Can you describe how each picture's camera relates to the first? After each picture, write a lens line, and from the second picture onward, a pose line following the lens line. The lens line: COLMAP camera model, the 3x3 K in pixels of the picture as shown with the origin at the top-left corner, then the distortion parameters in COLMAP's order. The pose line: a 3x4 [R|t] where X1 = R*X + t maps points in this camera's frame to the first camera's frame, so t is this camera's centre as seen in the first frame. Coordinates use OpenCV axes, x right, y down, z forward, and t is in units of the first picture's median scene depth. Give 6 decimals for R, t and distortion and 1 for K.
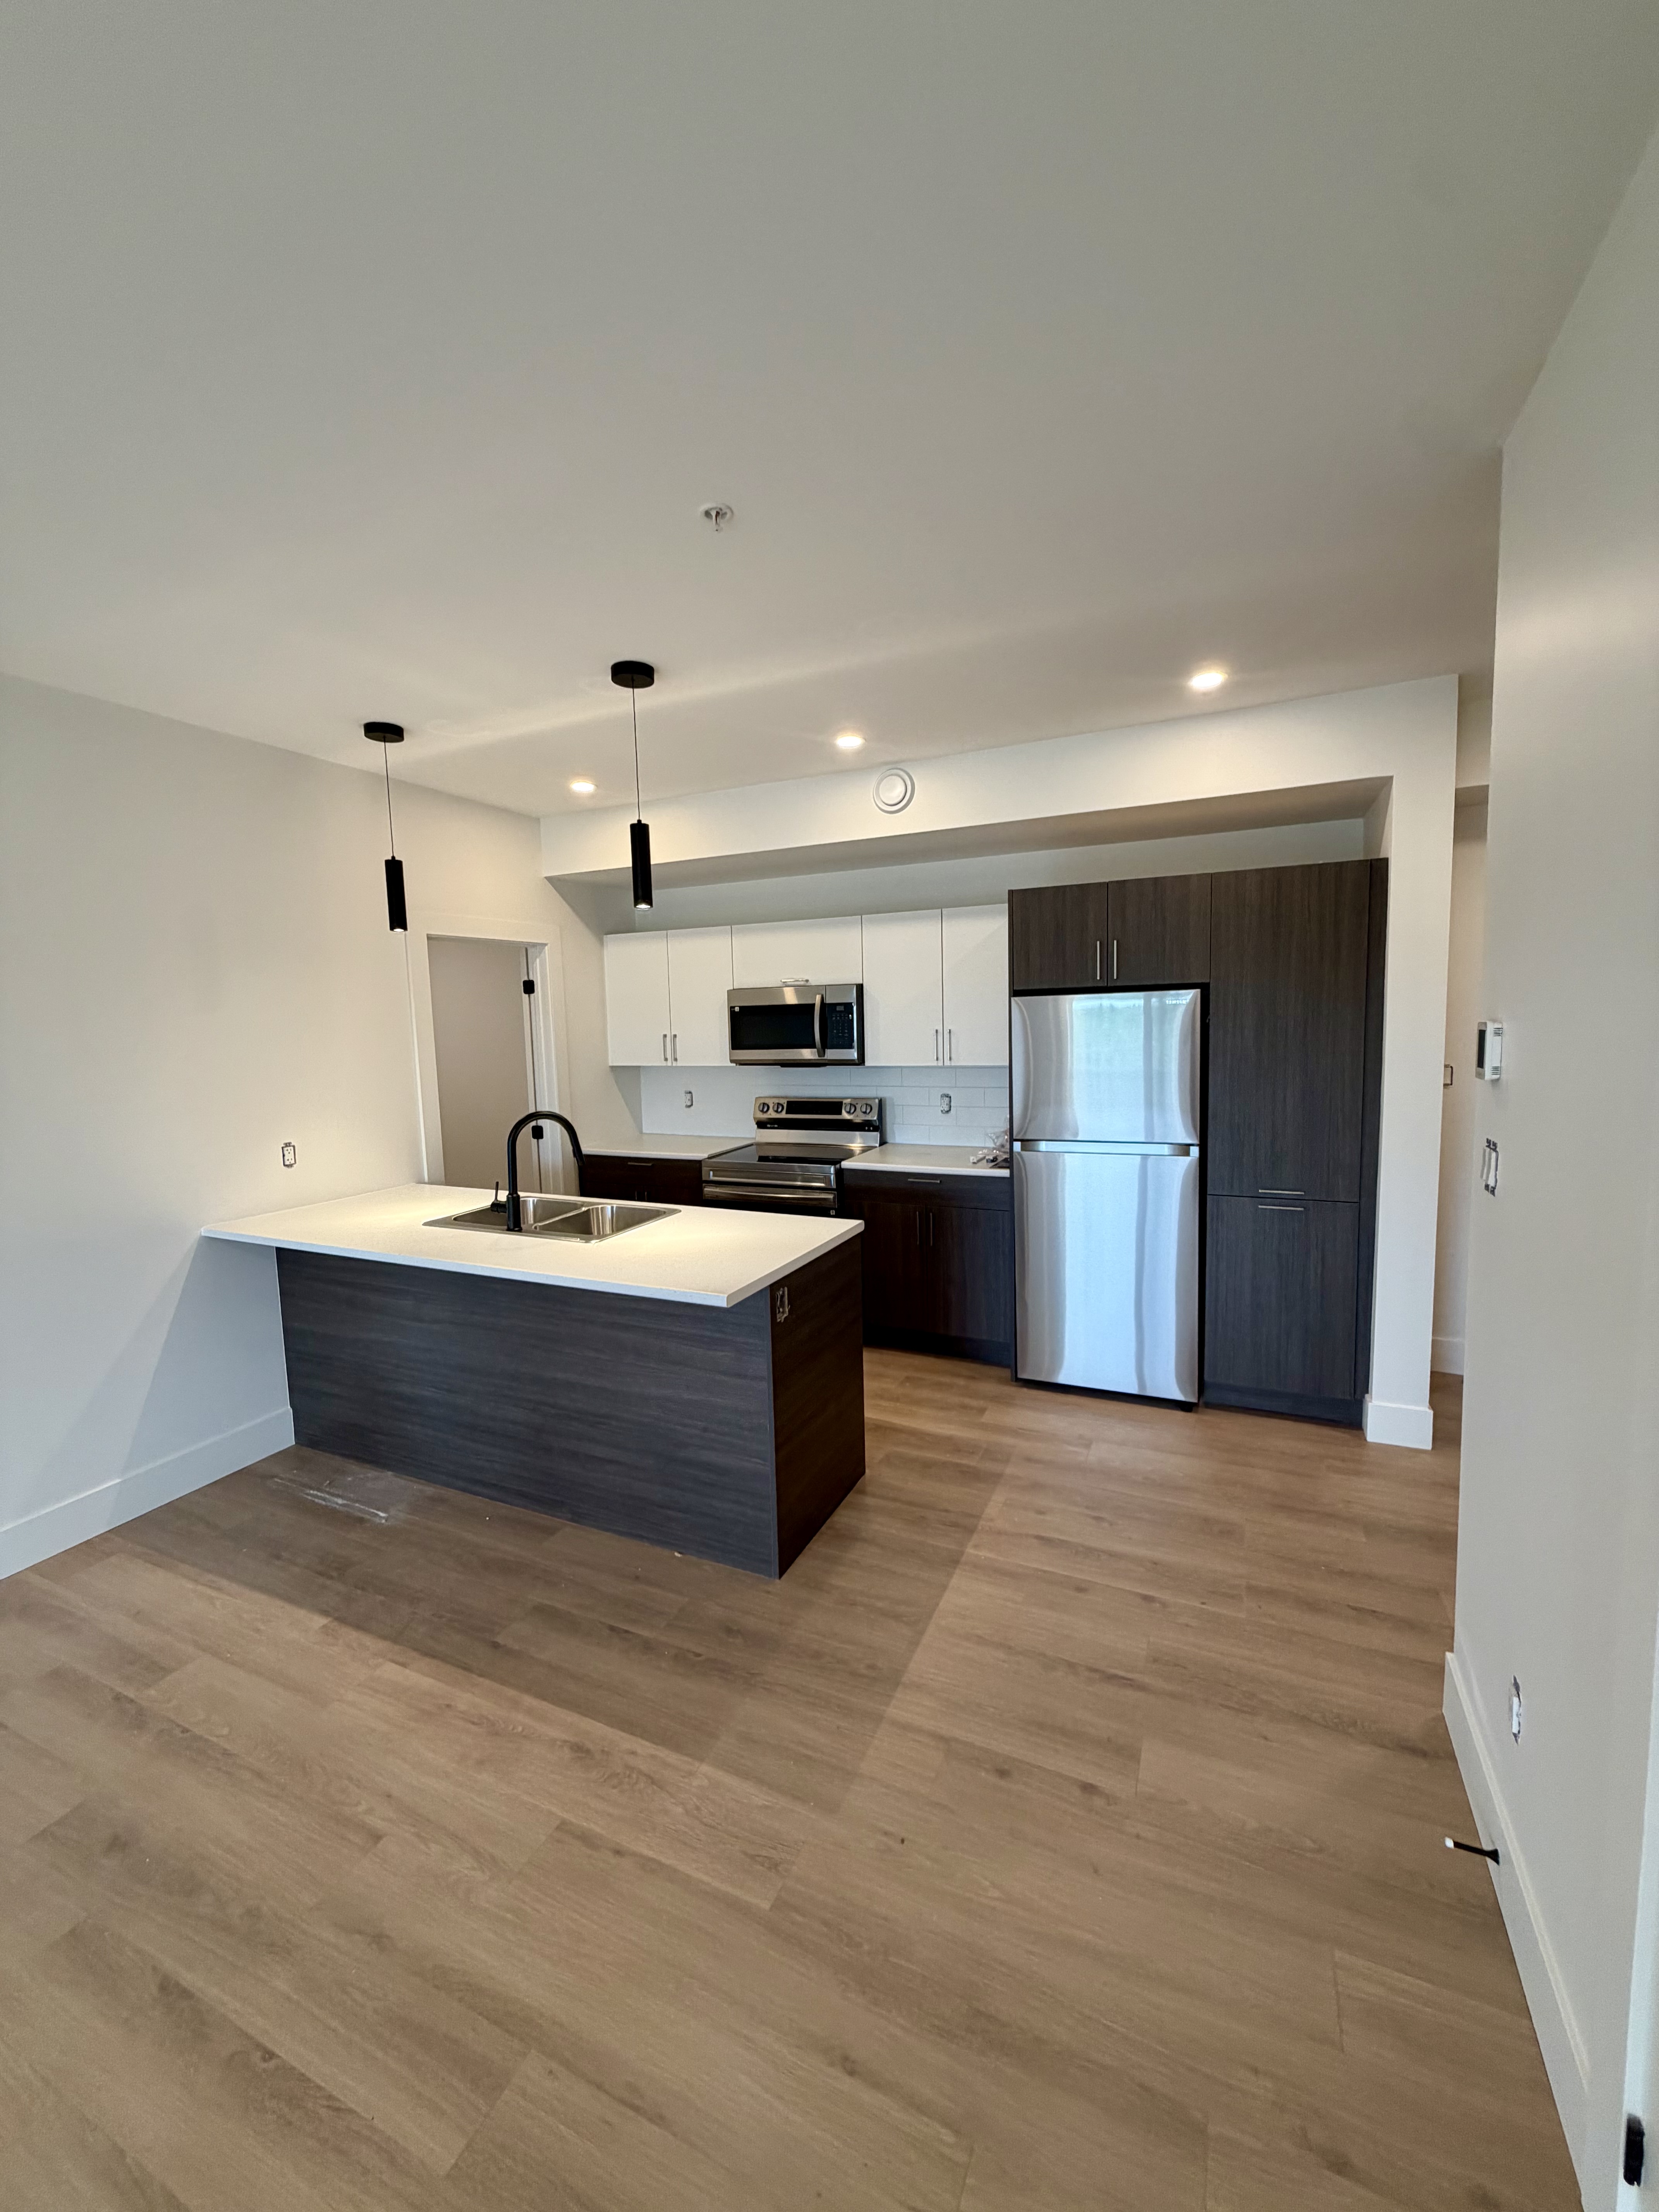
lens RADIAL K [[889.9, 0, 834.9], [0, 889.9, 1102.9], [0, 0, 1]] dist [0.008887, -0.000968]
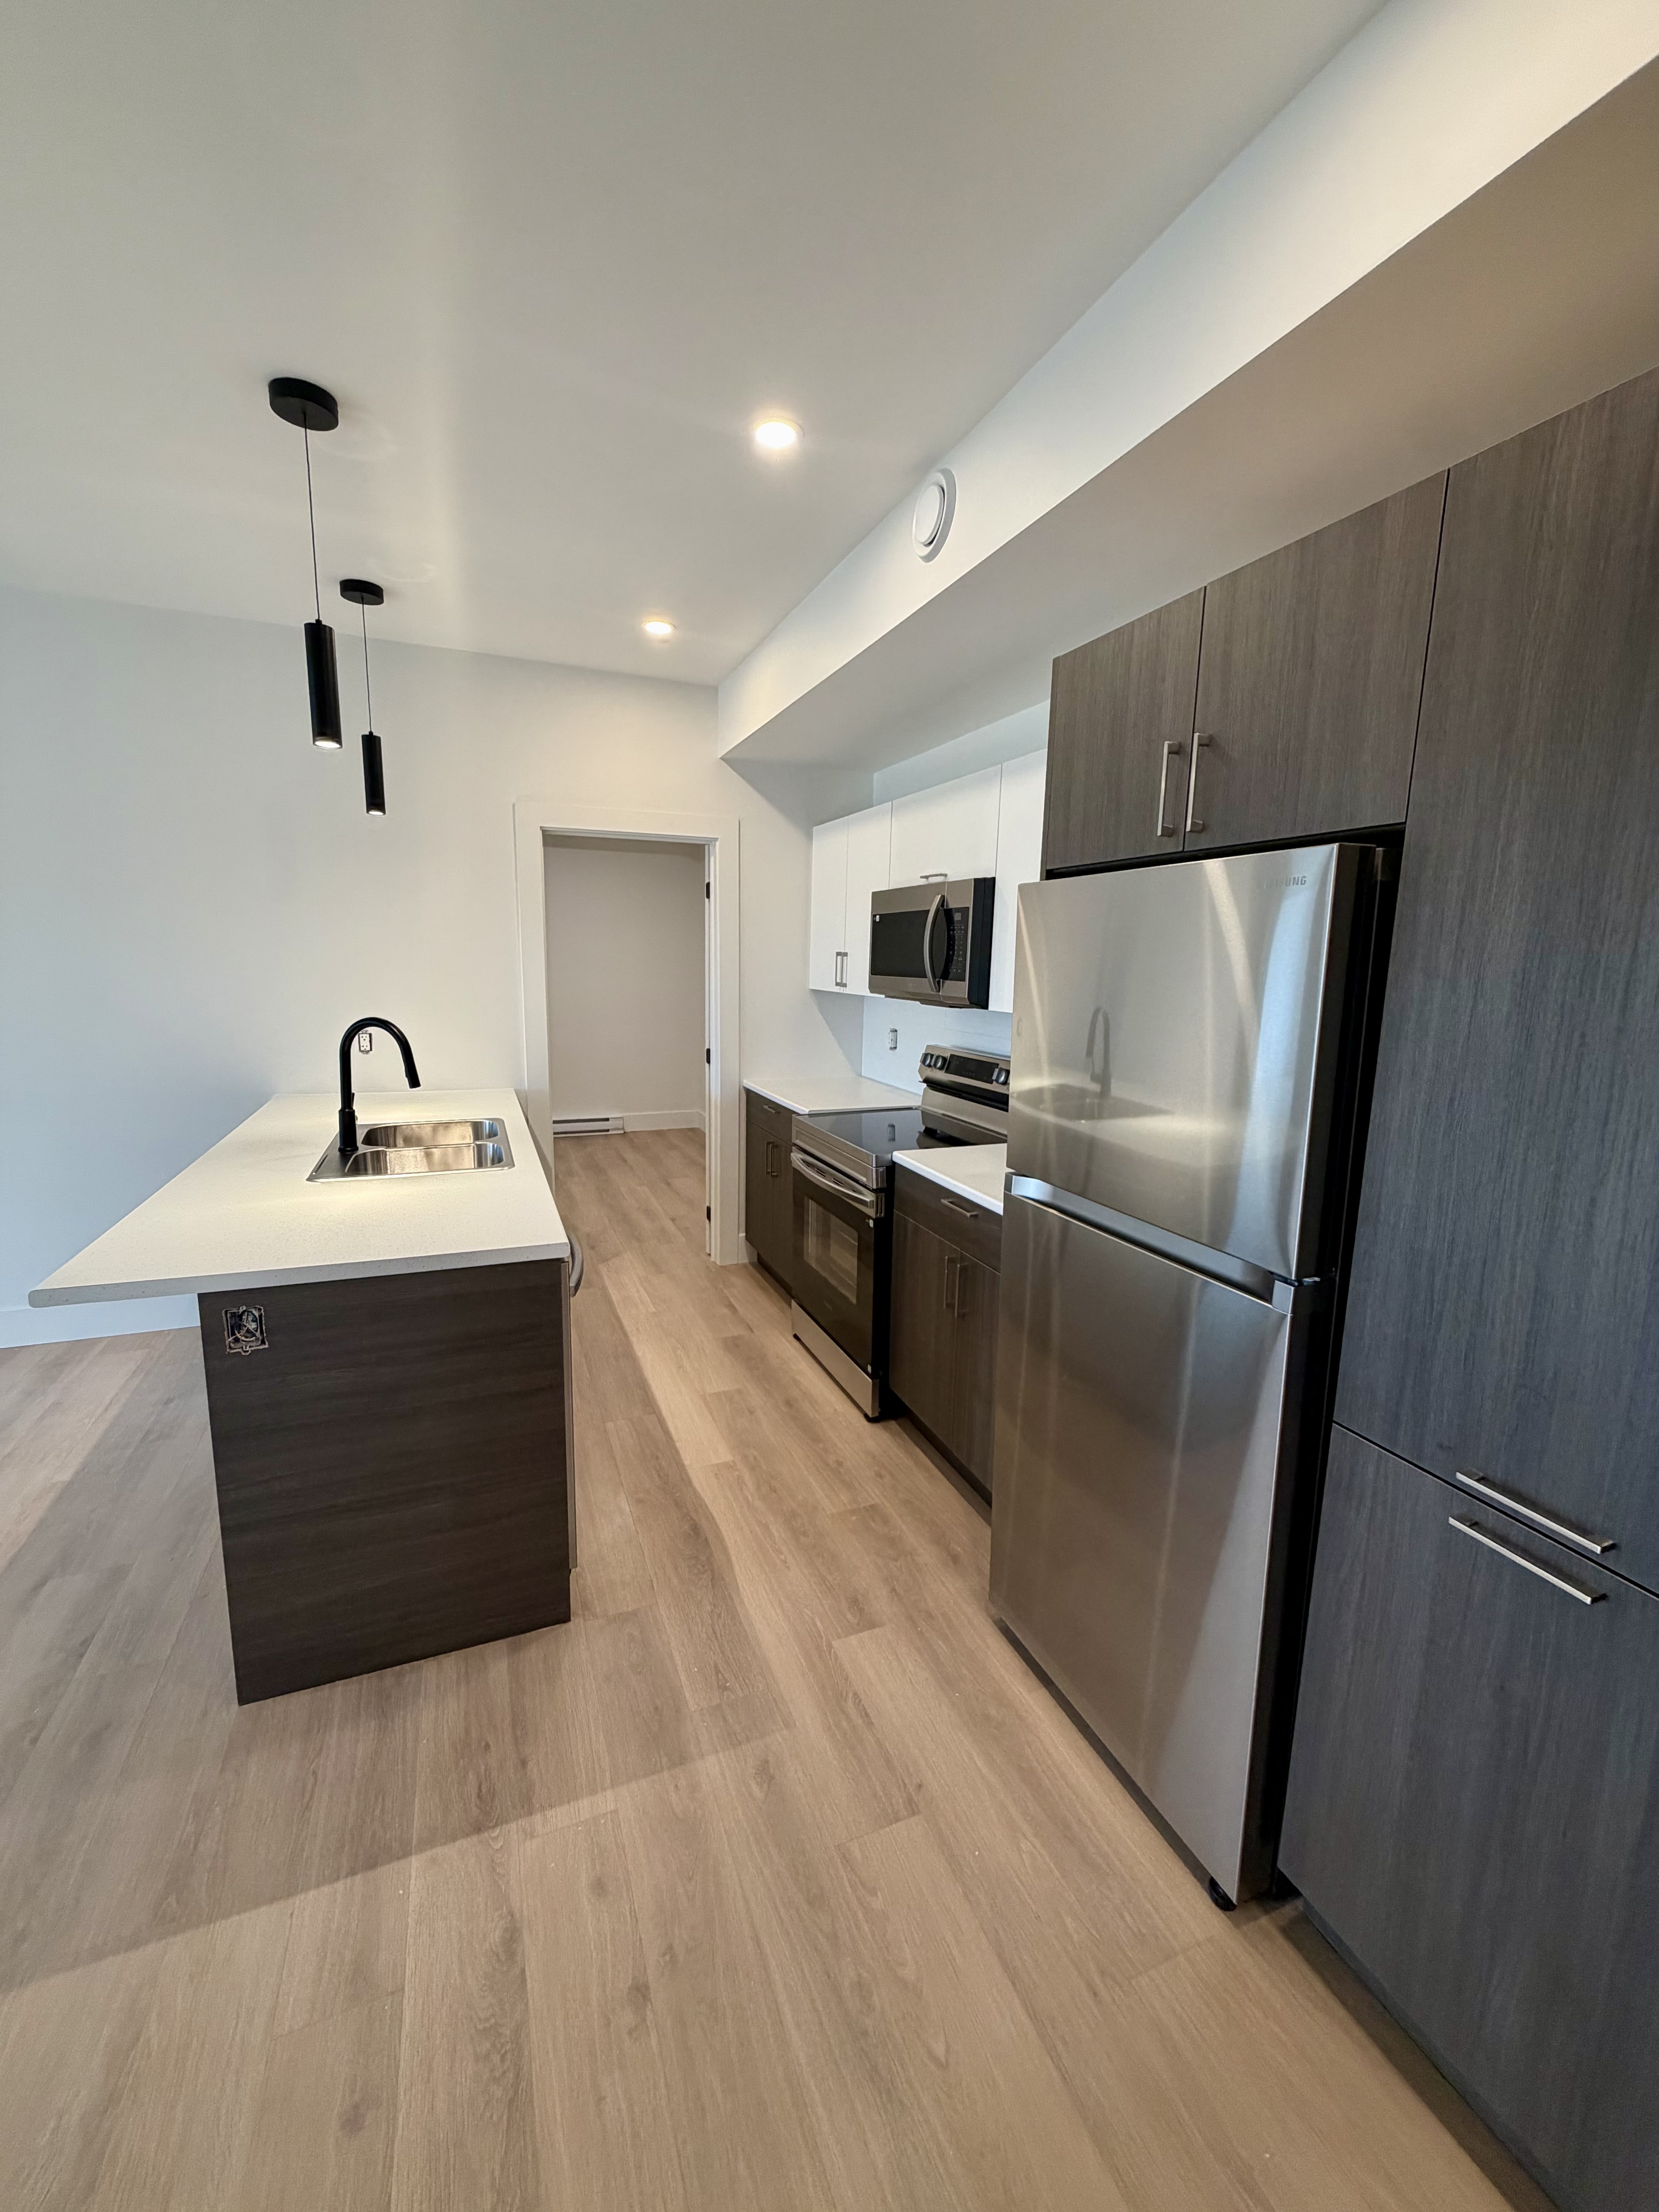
lens RADIAL K [[889.9, 0, 808.3], [0, 889.9, 1101.6], [0, 0, 1]] dist [0.008887, -0.000968]
pose [[0.725939, 0.153494, -0.670412, 0.500478], [-0.107486, 0.988120, 0.109845, -0.045126], [0.679308, -0.007681, 0.733813, 0.600627]]
